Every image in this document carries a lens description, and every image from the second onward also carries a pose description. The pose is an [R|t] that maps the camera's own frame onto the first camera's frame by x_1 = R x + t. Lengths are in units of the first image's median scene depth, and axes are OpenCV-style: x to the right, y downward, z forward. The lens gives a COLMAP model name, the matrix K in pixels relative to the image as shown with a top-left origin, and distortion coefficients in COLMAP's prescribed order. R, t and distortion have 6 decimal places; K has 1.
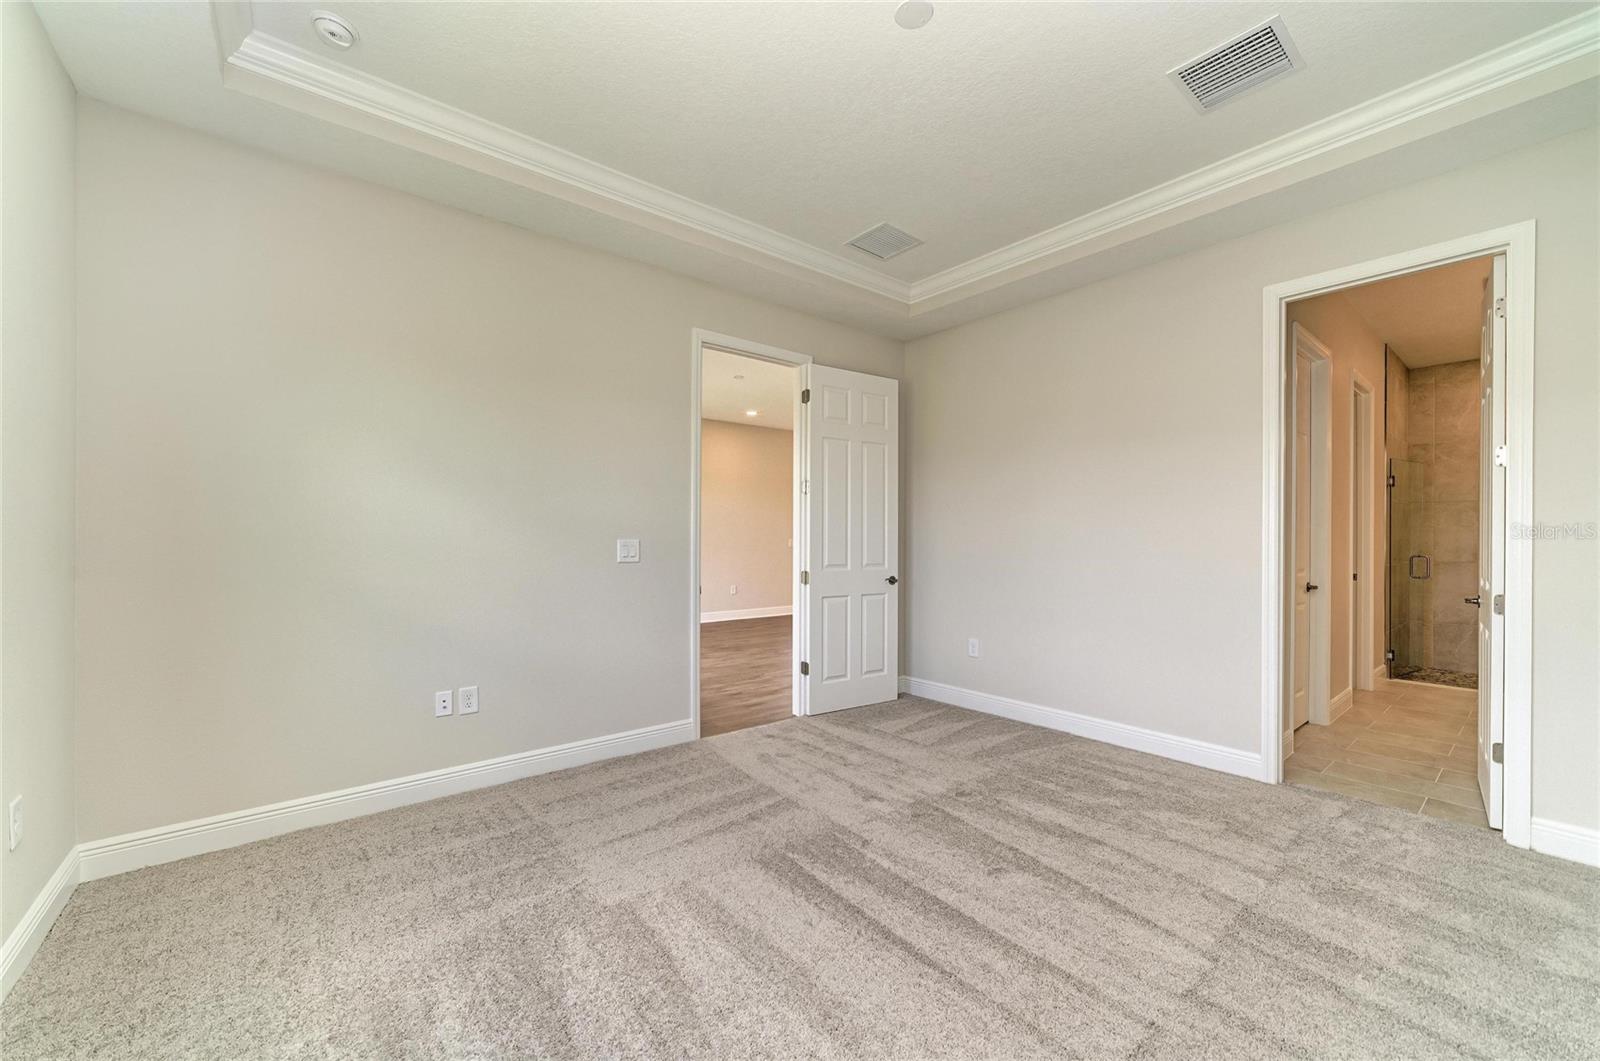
lens RADIAL K [[627.0, 0, 803.7], [0, 627.0, 539.3], [0, 0, 1]] dist [-0.003482, 0.000178]
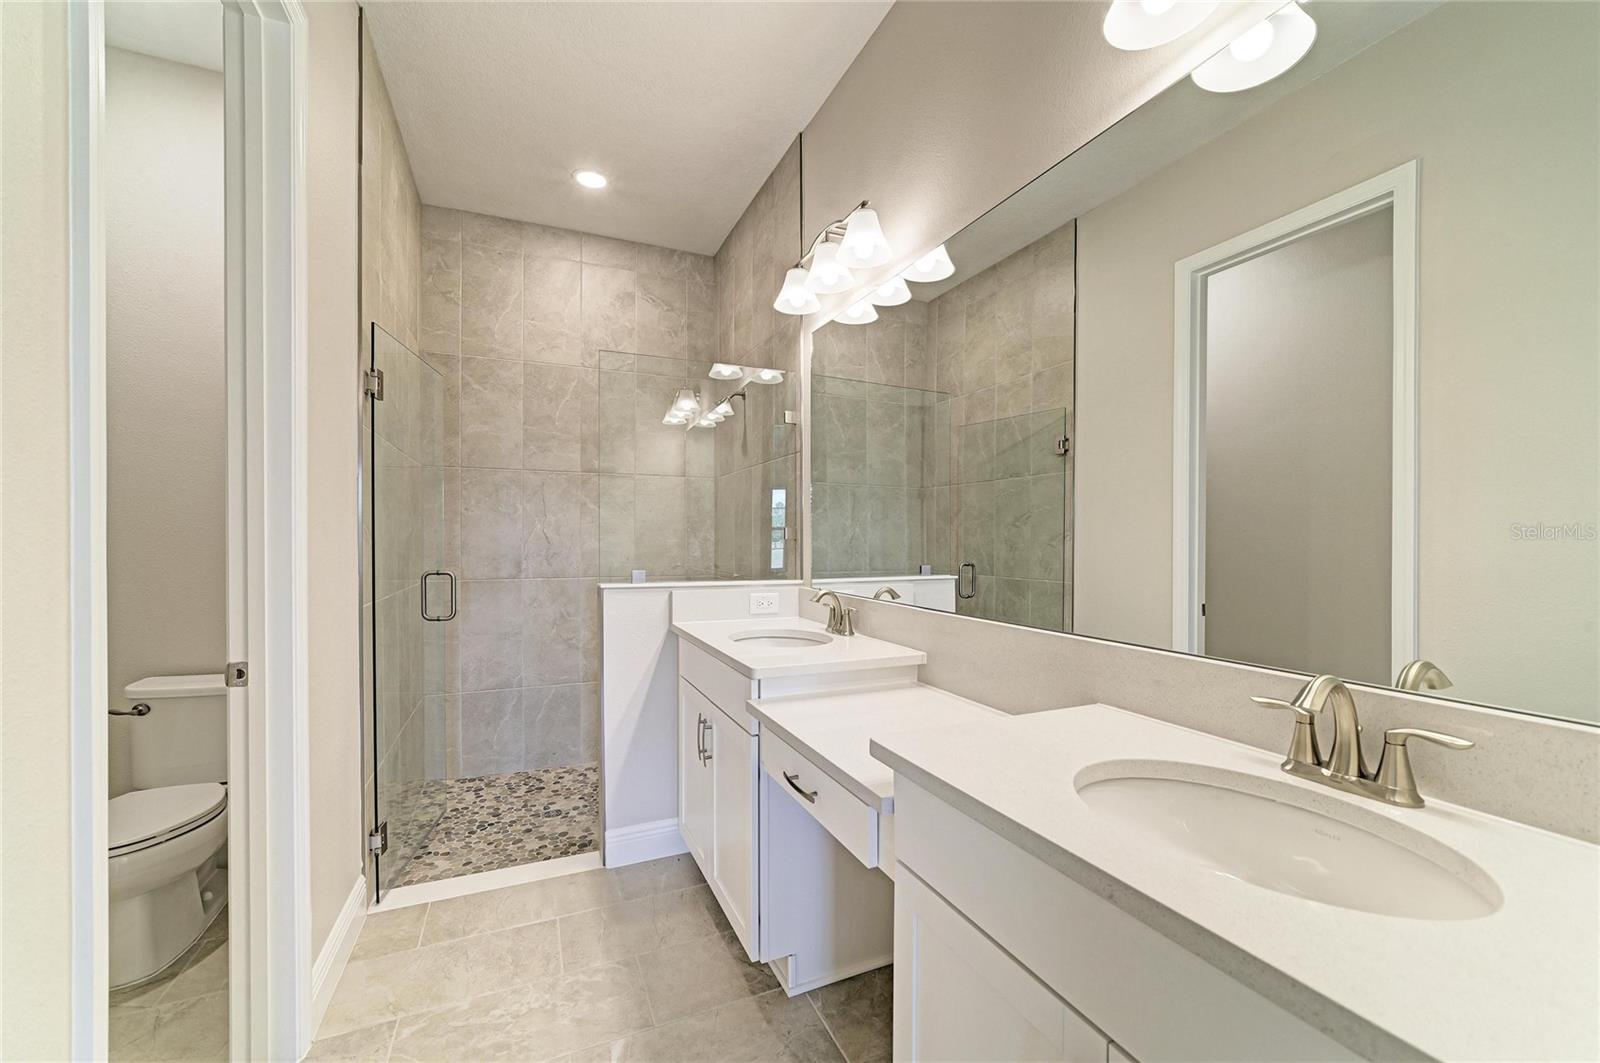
lens RADIAL K [[627.0, 0, 795.2], [0, 627.0, 547.5], [0, 0, 1]] dist [-0.003482, 0.000178]
pose [[0.277428, -0.020985, 0.960517, 0.582573], [-0.007195, 0.999688, 0.023919, -0.005483], [-0.960719, -0.013547, 0.277191, 0.586761]]
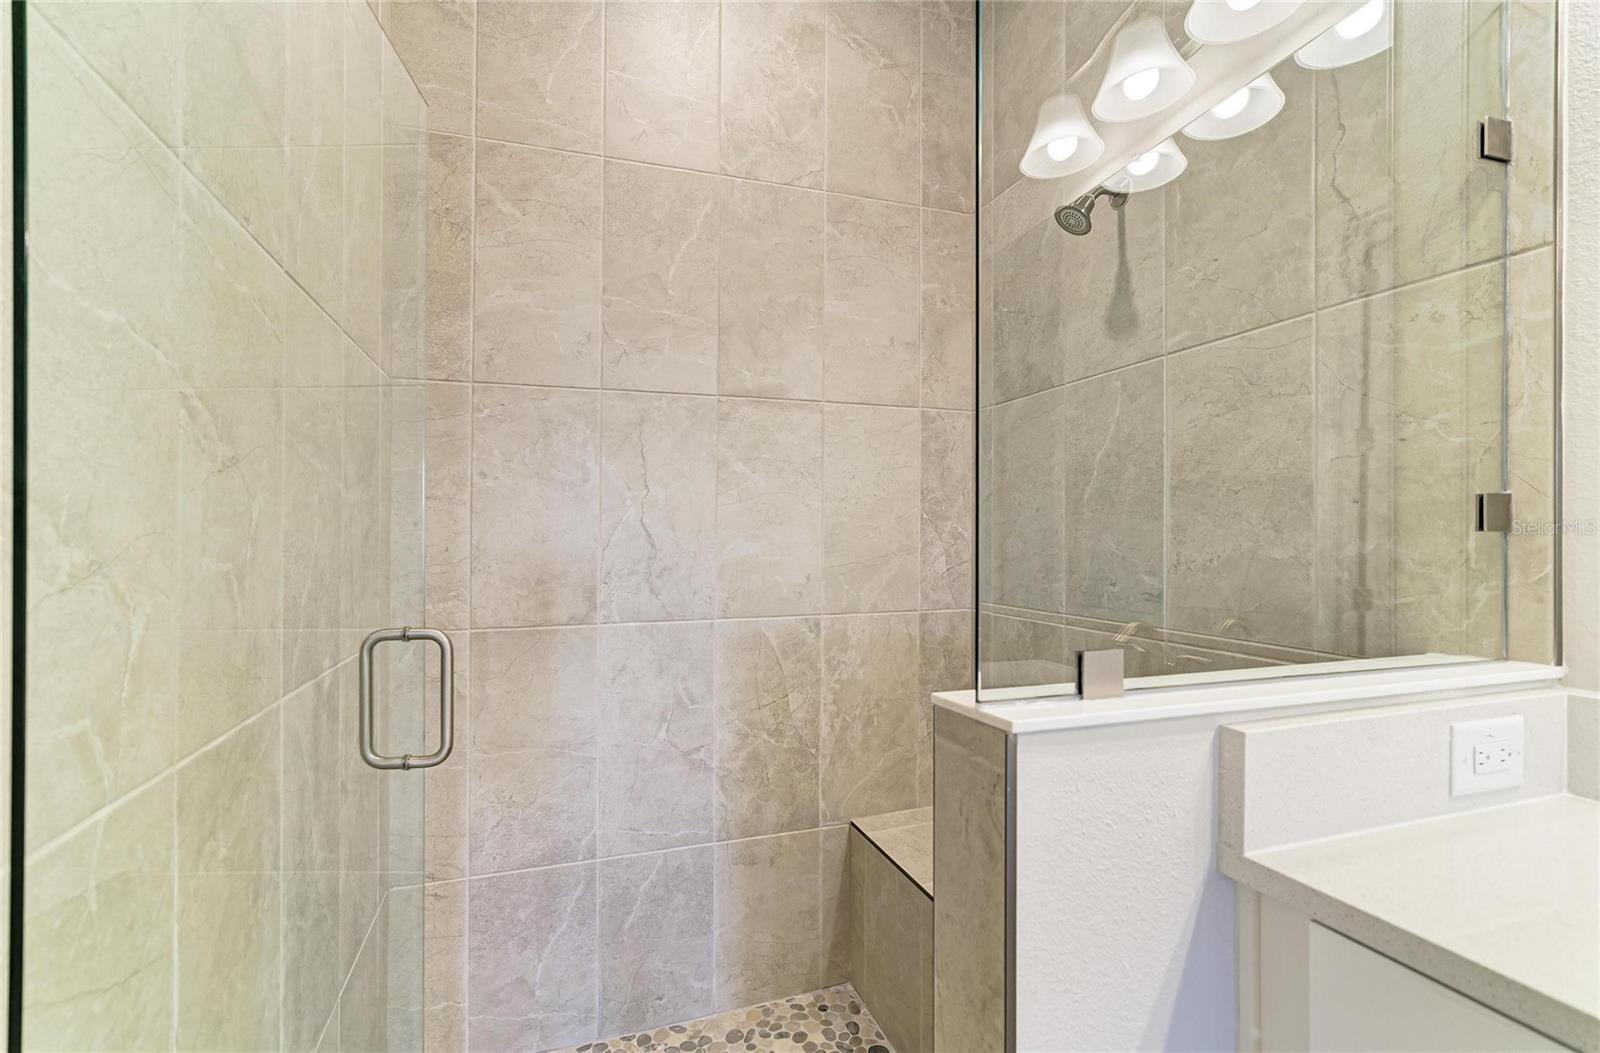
lens RADIAL K [[726.0, 0, 799.8], [0, 726.0, 519.5], [0, 0, 1]] dist [-0.001368, 0.000259]
pose [[0.341985, 0.011838, 0.939631, 0.803296], [0.001628, 0.999912, -0.013190, -0.001452], [-0.939704, 0.006041, 0.341936, 0.799860]]
